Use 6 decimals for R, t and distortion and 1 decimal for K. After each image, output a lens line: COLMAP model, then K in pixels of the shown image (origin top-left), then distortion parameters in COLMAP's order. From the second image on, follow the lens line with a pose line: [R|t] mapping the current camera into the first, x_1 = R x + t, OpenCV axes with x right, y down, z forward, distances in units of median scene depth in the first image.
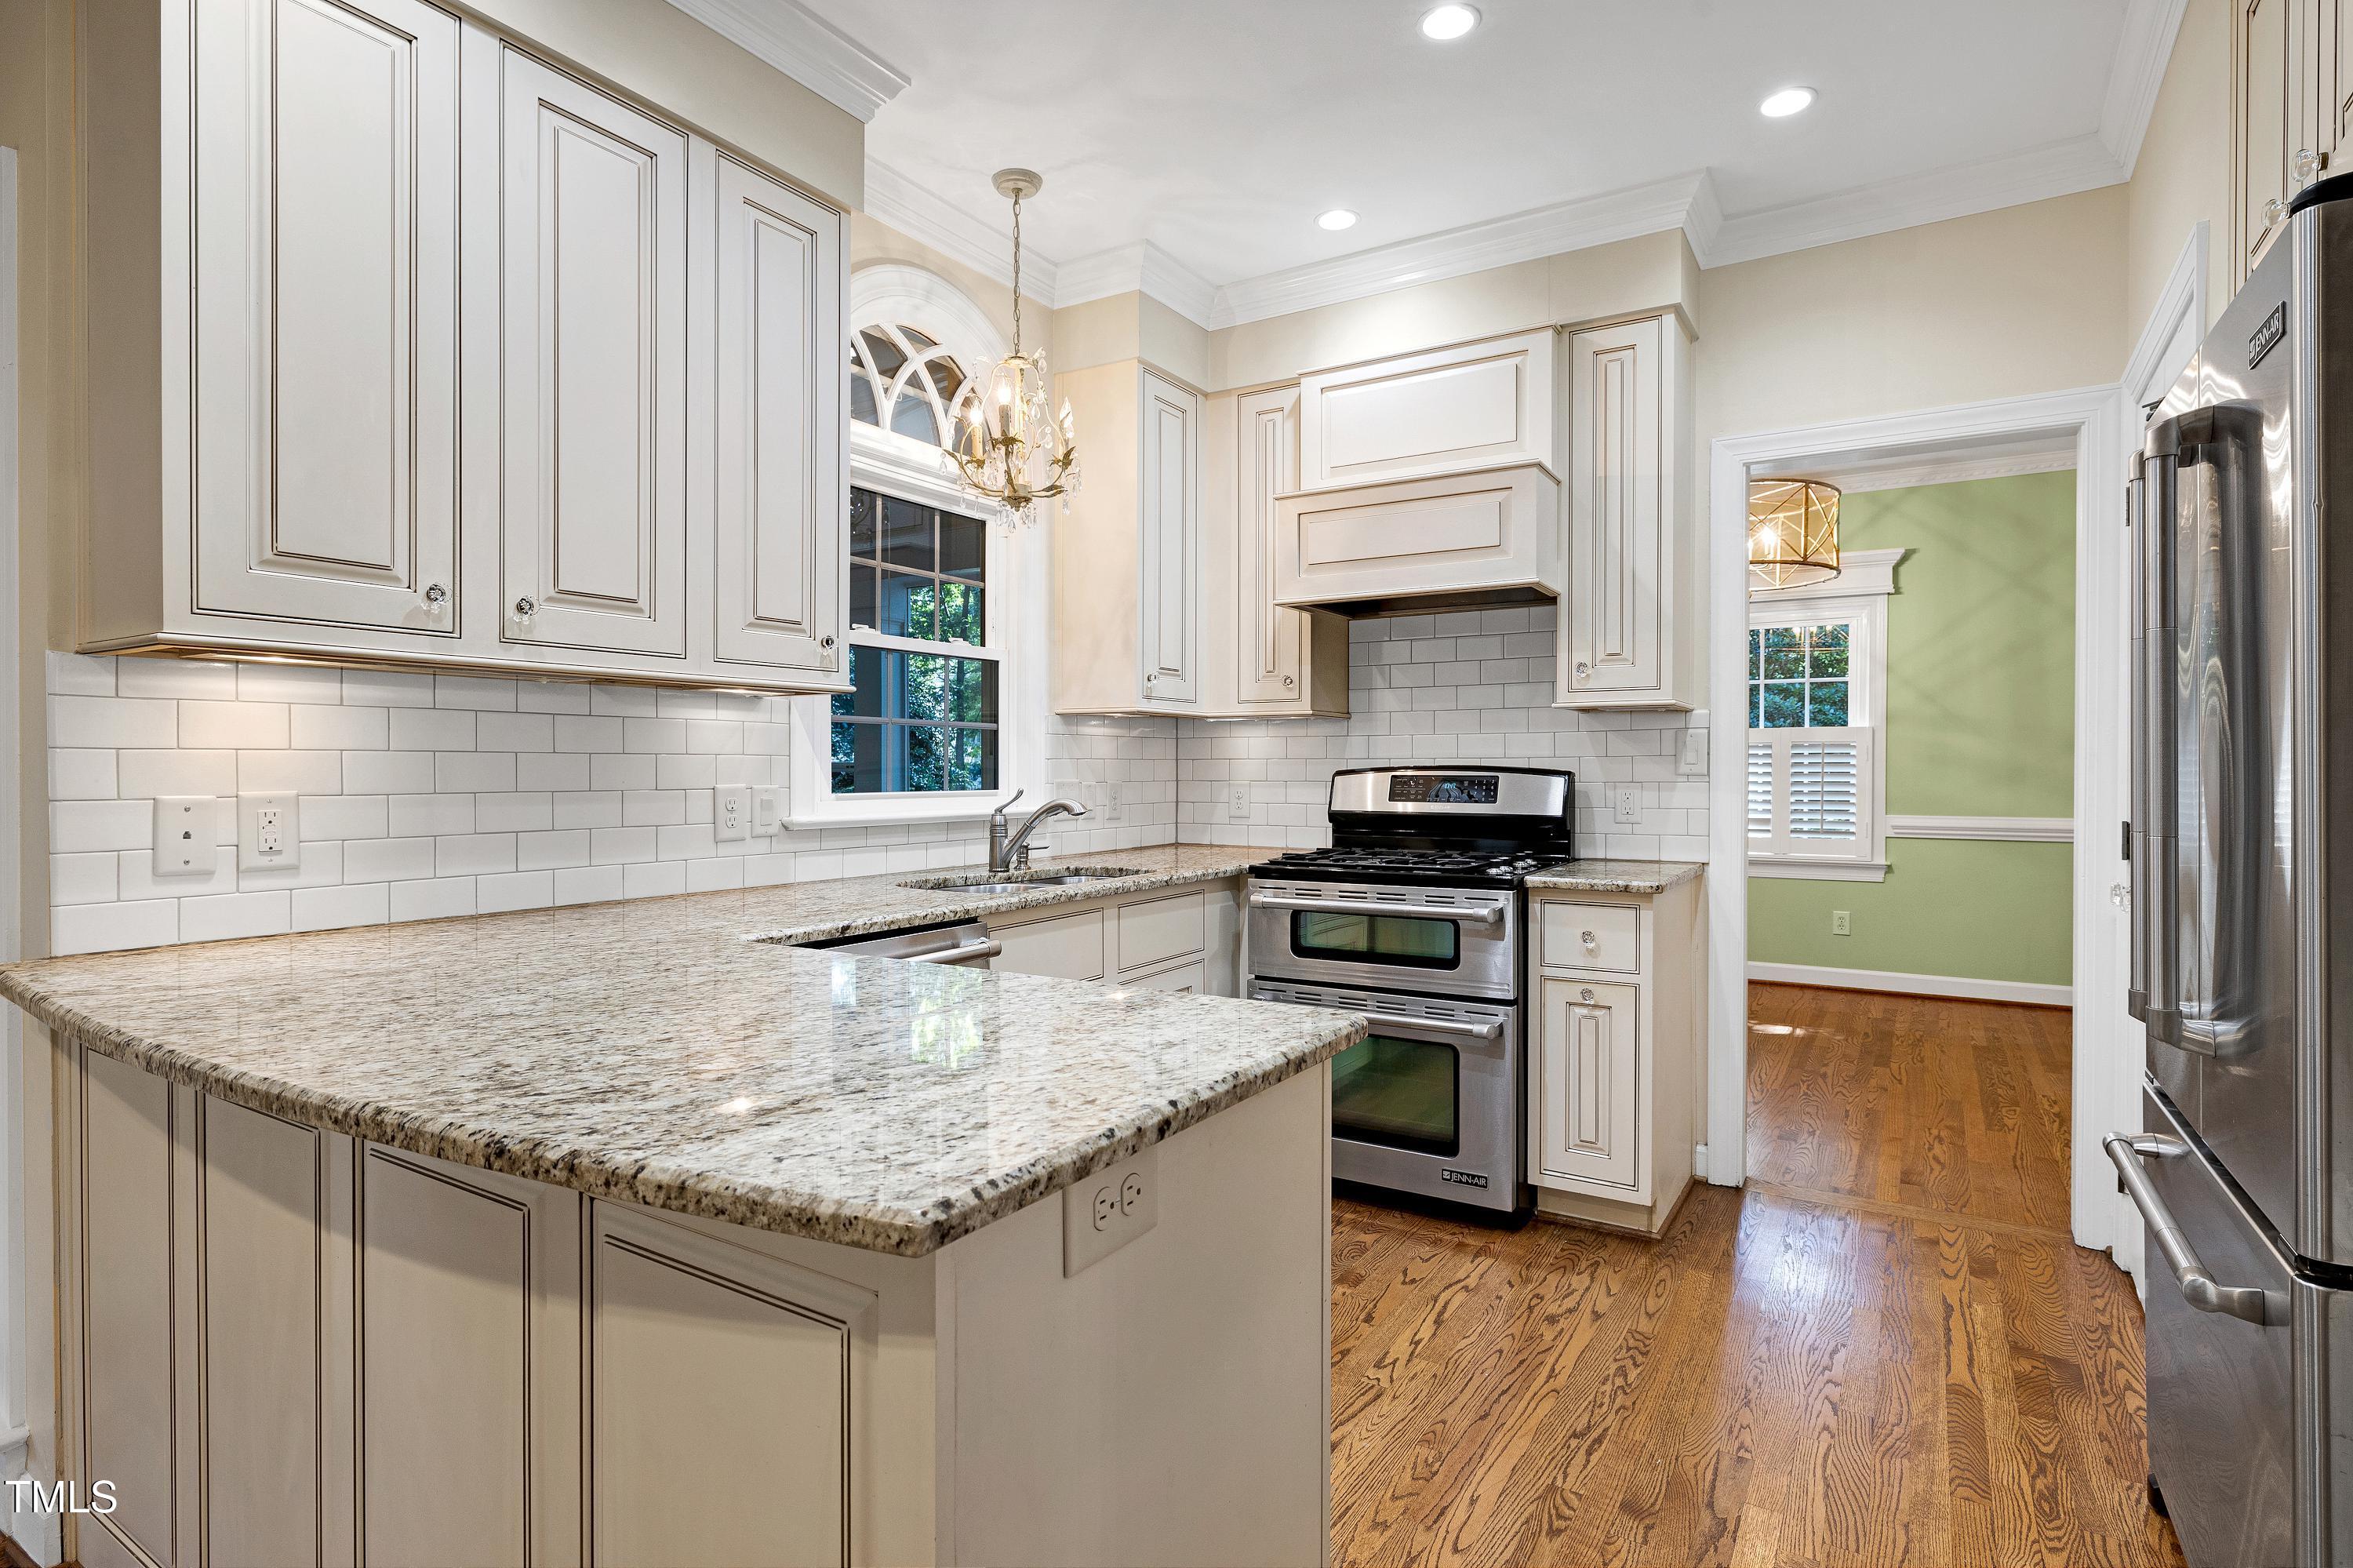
lens RADIAL K [[1180.7, 0, 1174.7], [0, 1180.7, 787.3], [0, 0, 1]] dist [0.003134, 0.000229]
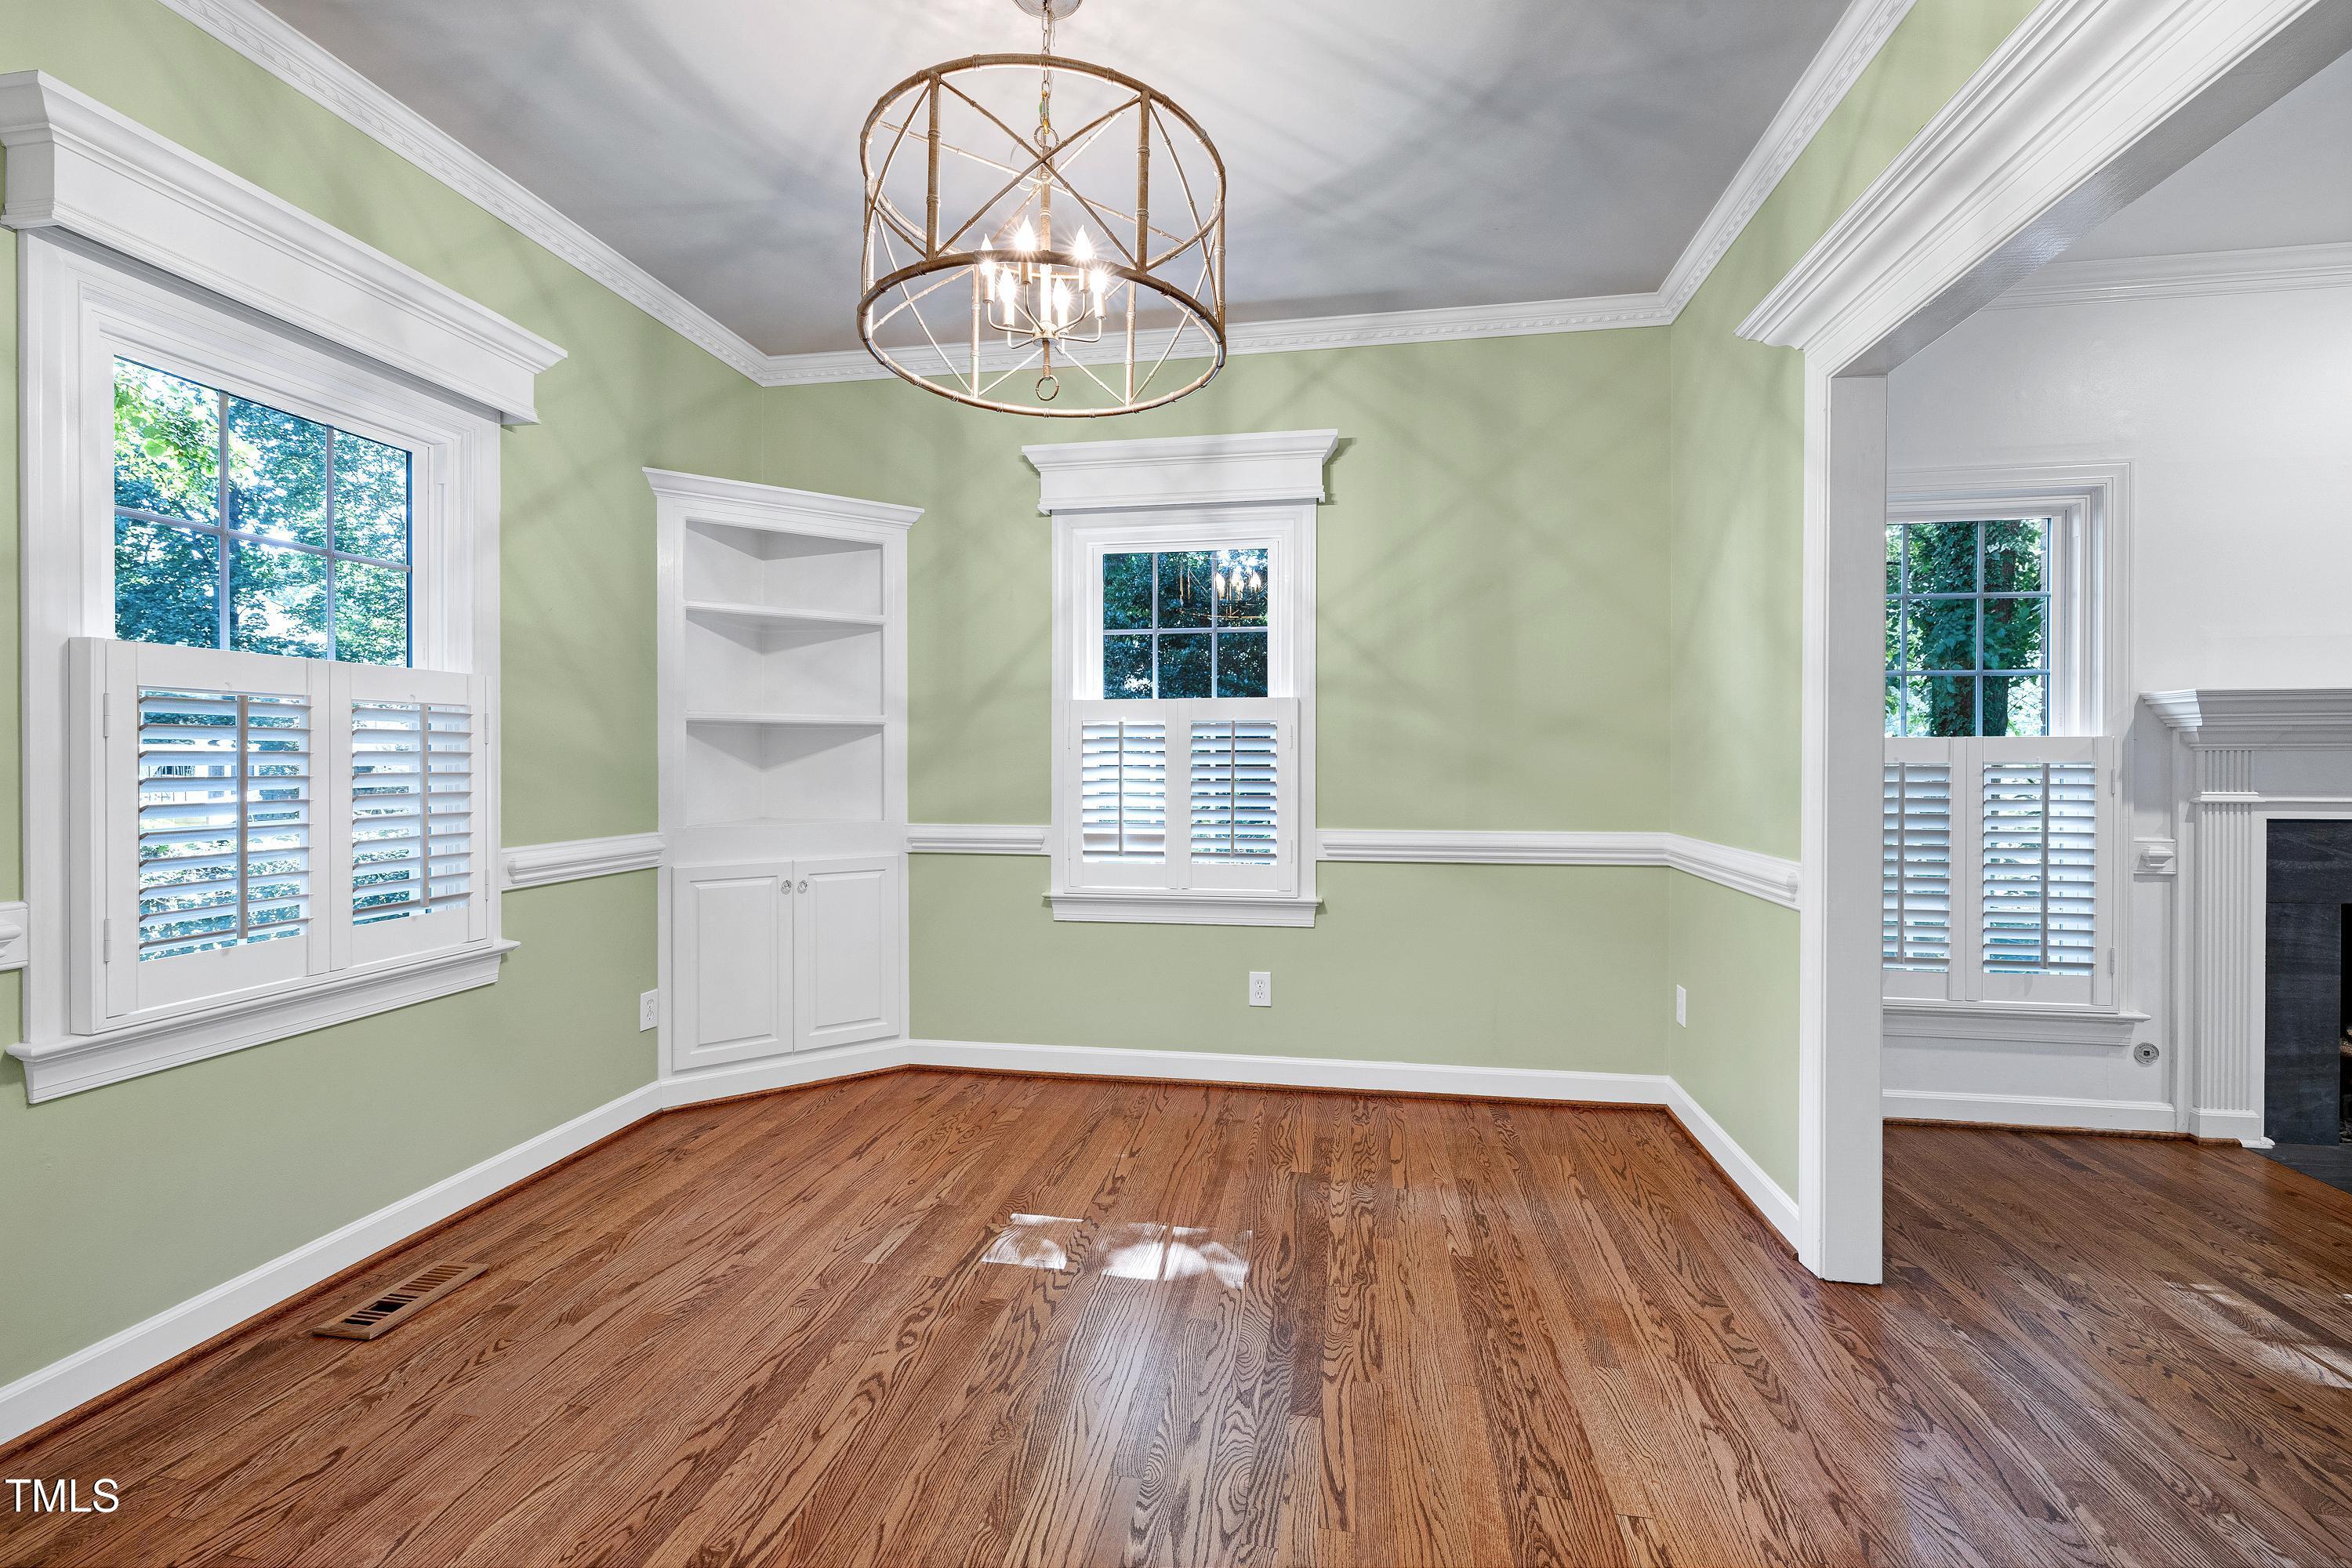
lens RADIAL K [[1005.7, 0, 1175.2], [0, 1005.7, 772.7], [0, 0, 1]] dist [0.000639, 0.000091]
pose [[0.919572, -0.009297, 0.392811, 0.298318], [0.006358, 0.999941, 0.008783, -0.014043], [-0.392870, -0.005579, 0.919577, 0.496855]]
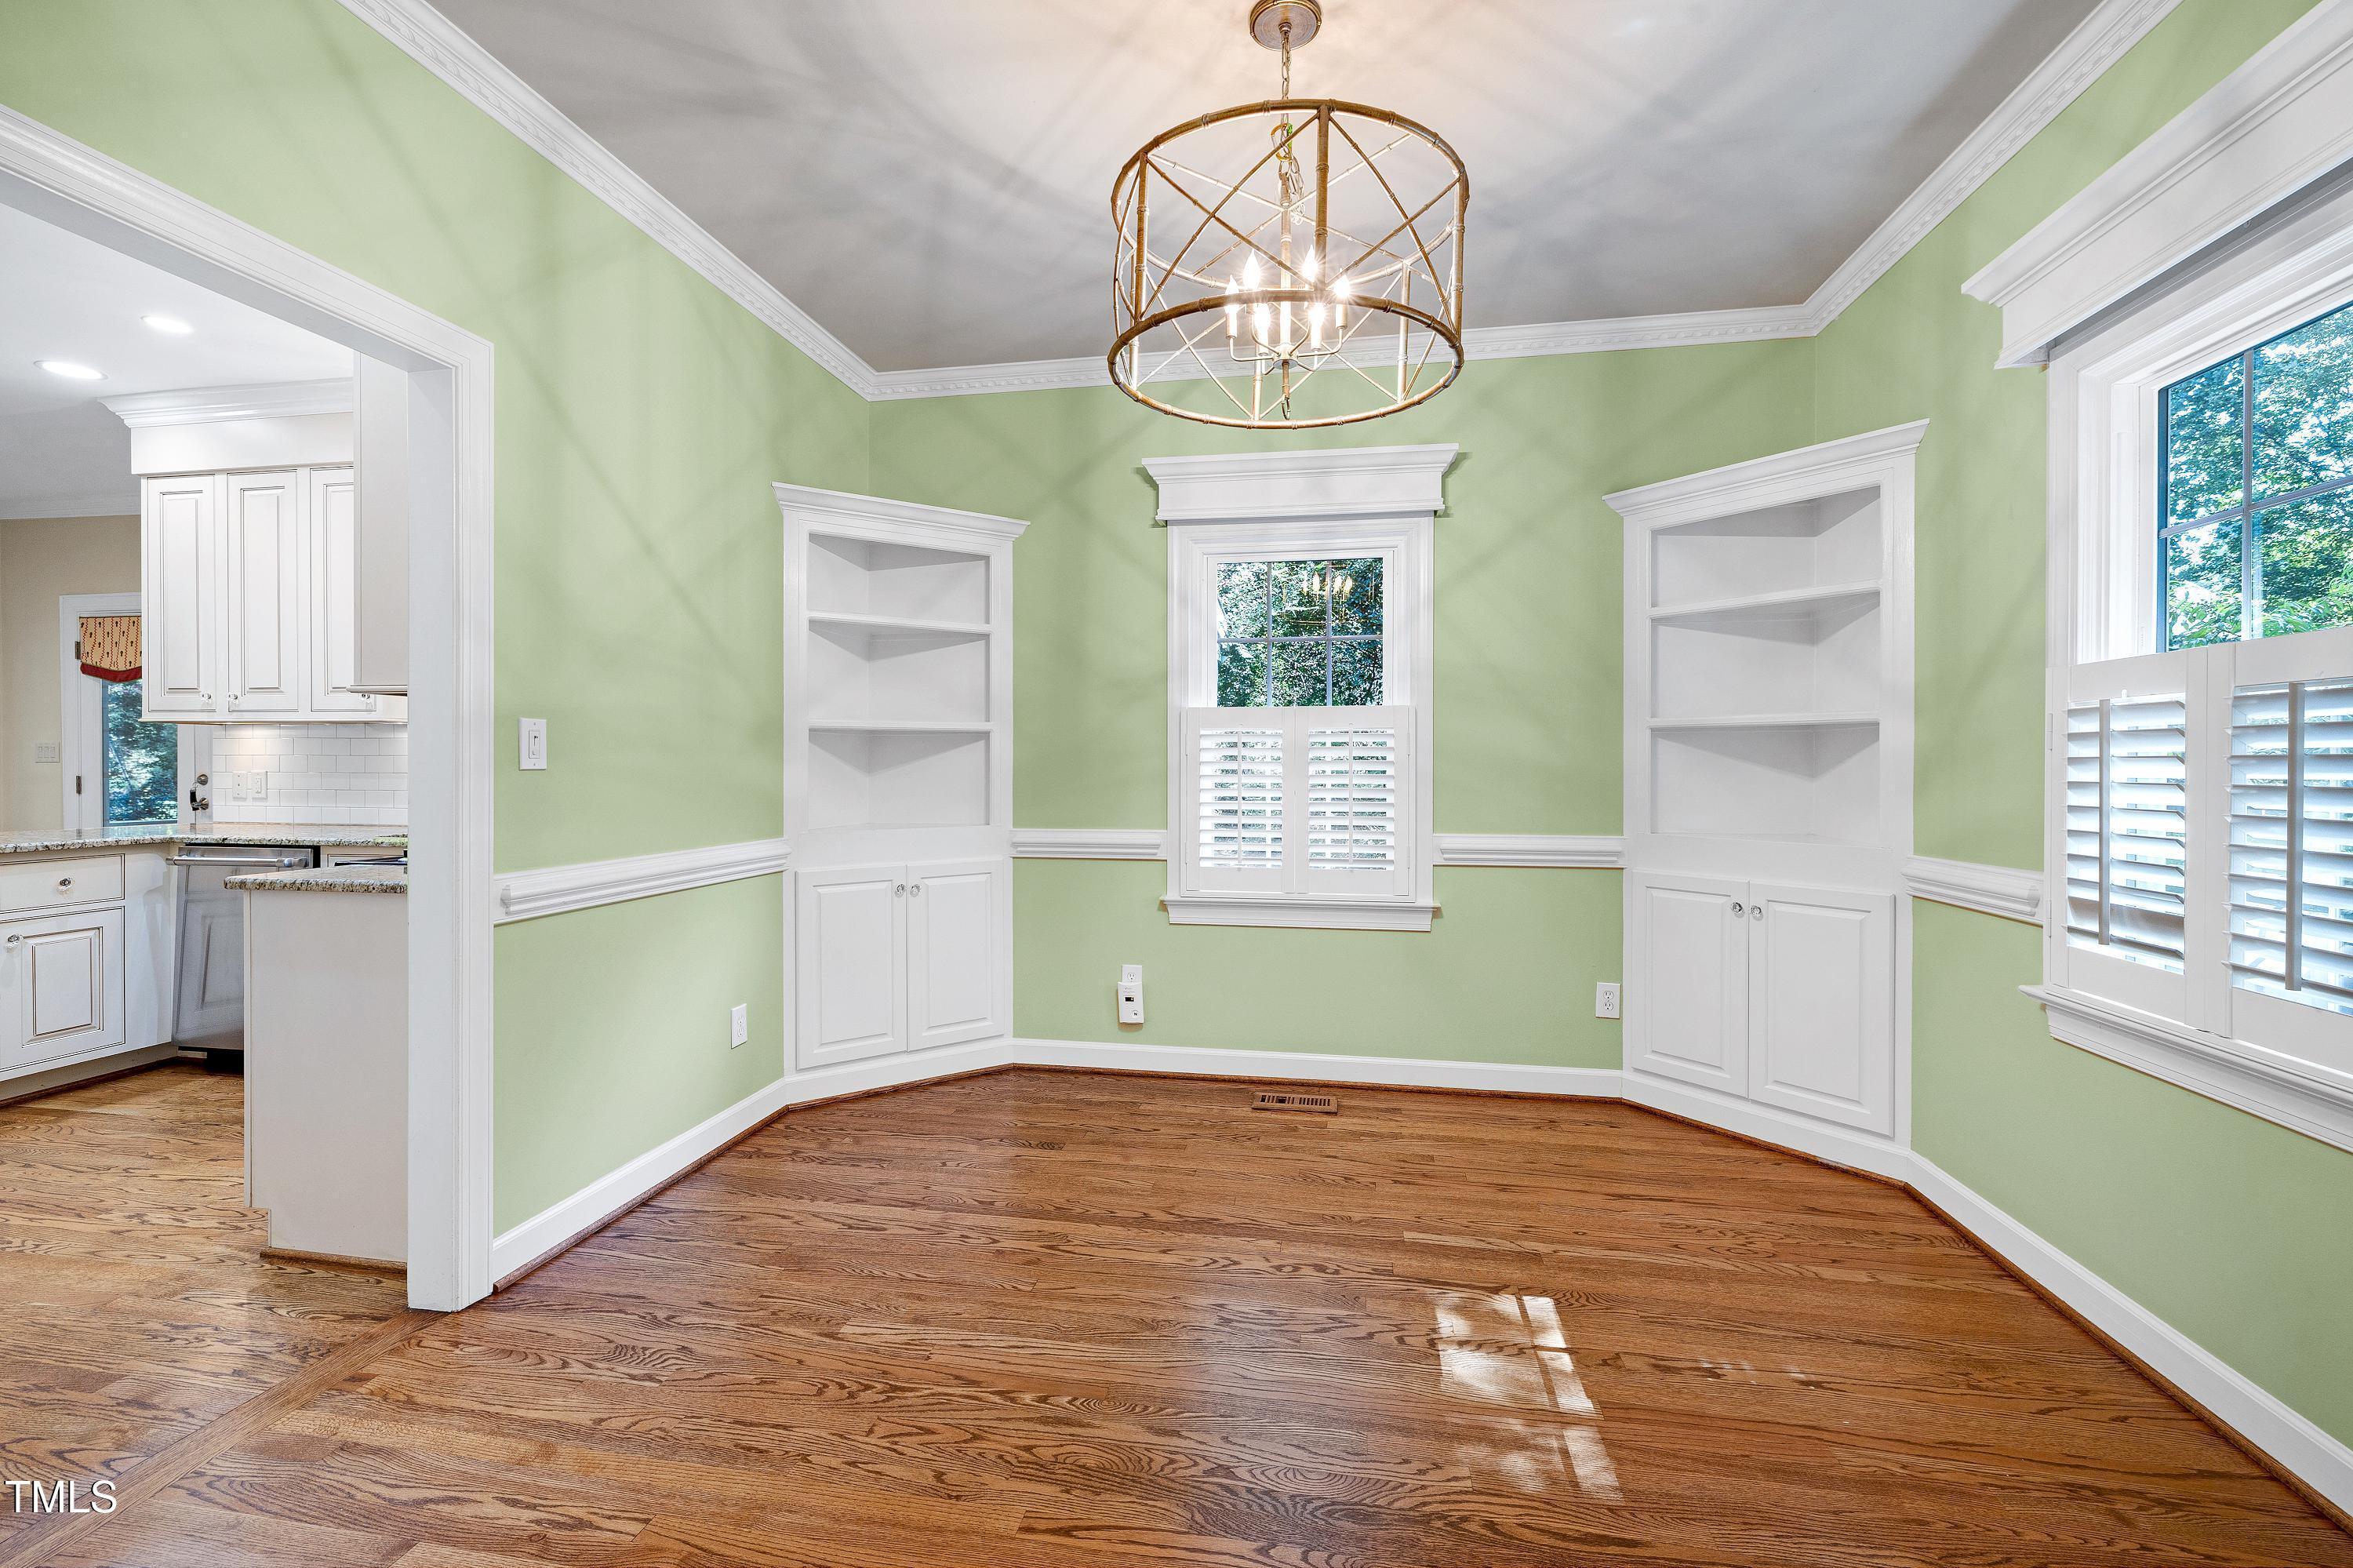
lens RADIAL K [[1006.1, 0, 1171.3], [0, 1006.1, 778.0], [0, 0, 1]] dist [0.000639, 0.000091]
pose [[0.377800, 0.009467, -0.925839, 0.681794], [-0.006614, 0.999950, 0.007526, -0.014309], [0.925864, 0.003280, 0.377843, 0.648884]]
